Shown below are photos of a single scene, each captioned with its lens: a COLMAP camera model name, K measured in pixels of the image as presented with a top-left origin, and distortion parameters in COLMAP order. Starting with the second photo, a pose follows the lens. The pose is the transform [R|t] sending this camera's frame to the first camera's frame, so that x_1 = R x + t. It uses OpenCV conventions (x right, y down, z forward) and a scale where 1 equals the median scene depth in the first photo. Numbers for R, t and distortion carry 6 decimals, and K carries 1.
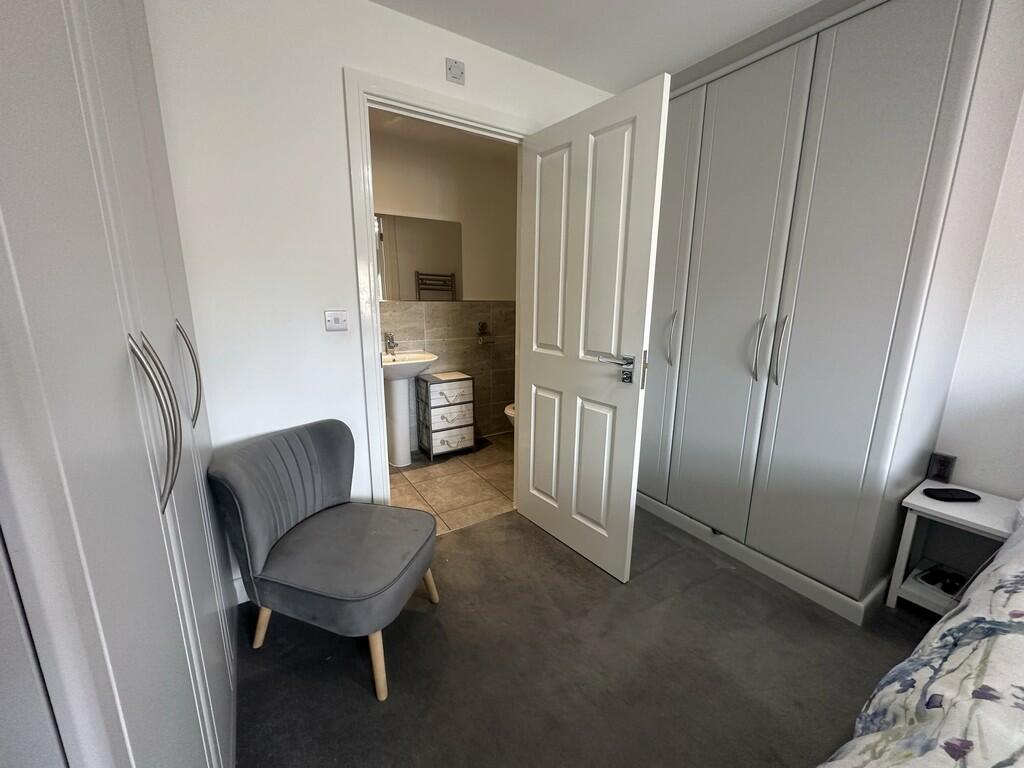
lens RADIAL K [[409.1, 0, 508.8], [0, 409.1, 383.9], [0, 0, 1]] dist [-0.001781, 0.000463]
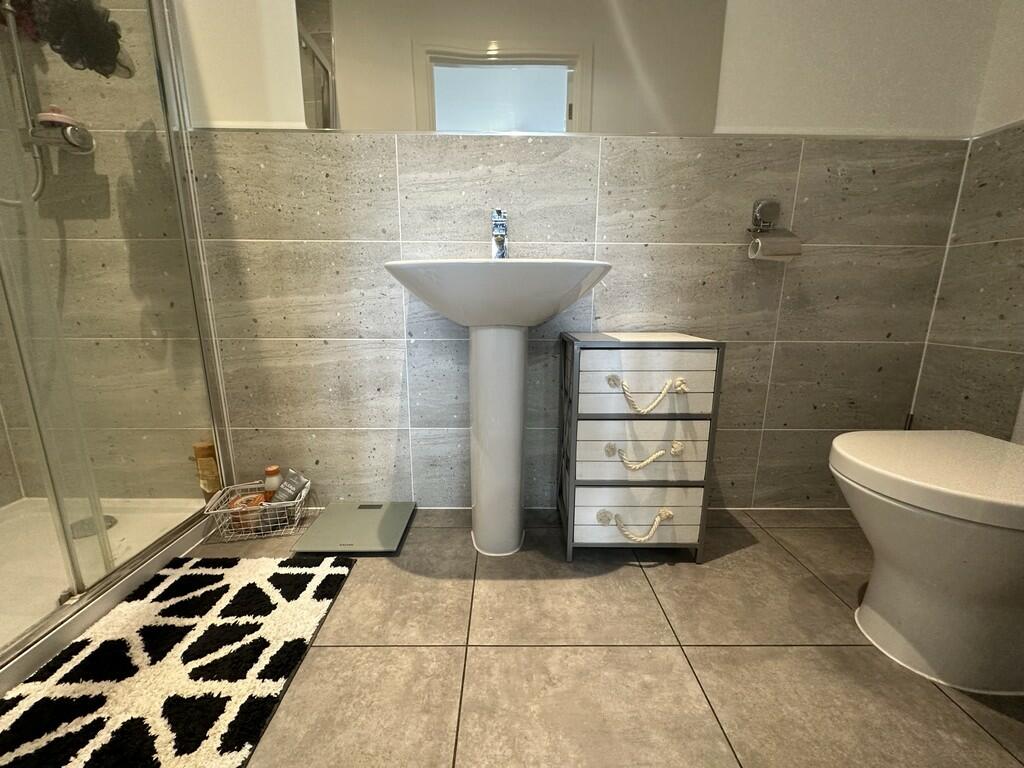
lens RADIAL K [[409.1, 0, 508.8], [0, 409.1, 383.9], [0, 0, 1]] dist [-0.001781, 0.000463]
pose [[0.852157, 0.105437, -0.512554, -0.063613], [-0.109183, 0.993758, 0.022902, 0.028152], [0.511769, 0.036446, 0.858350, 0.658244]]
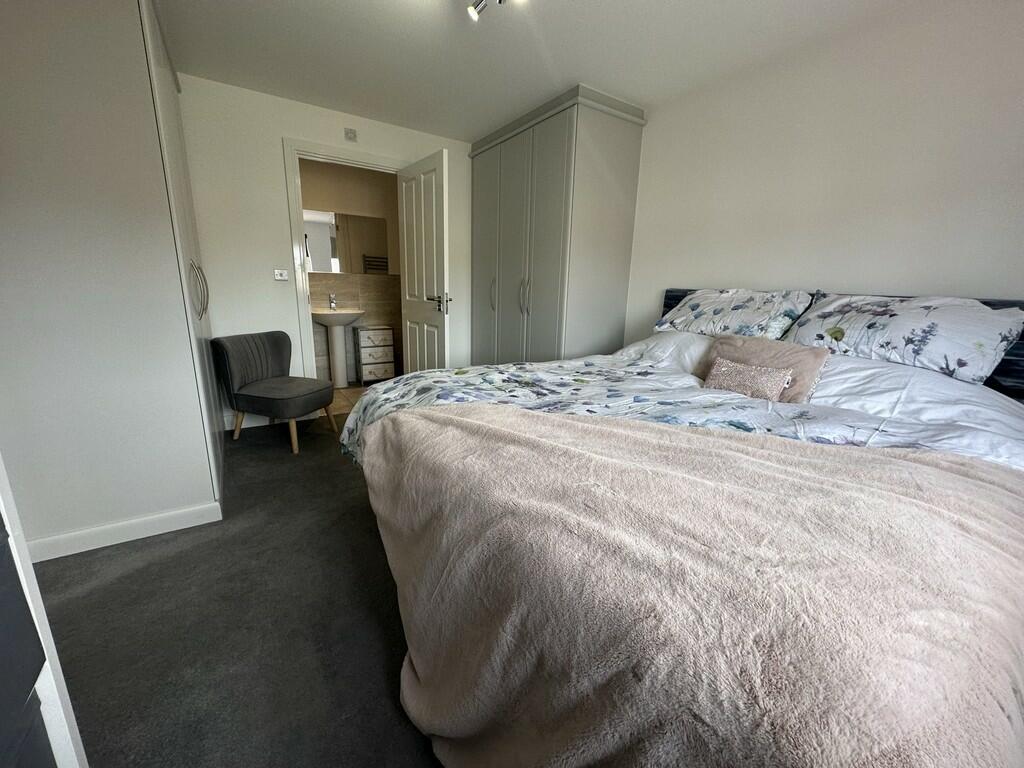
lens RADIAL K [[409.1, 0, 508.8], [0, 409.1, 383.9], [0, 0, 1]] dist [-0.001781, 0.000463]
pose [[0.999725, 0.014249, 0.018634, 0.304624], [-0.014560, 0.999755, 0.016652, 0.154448], [-0.018392, -0.016919, 0.999688, -0.454717]]
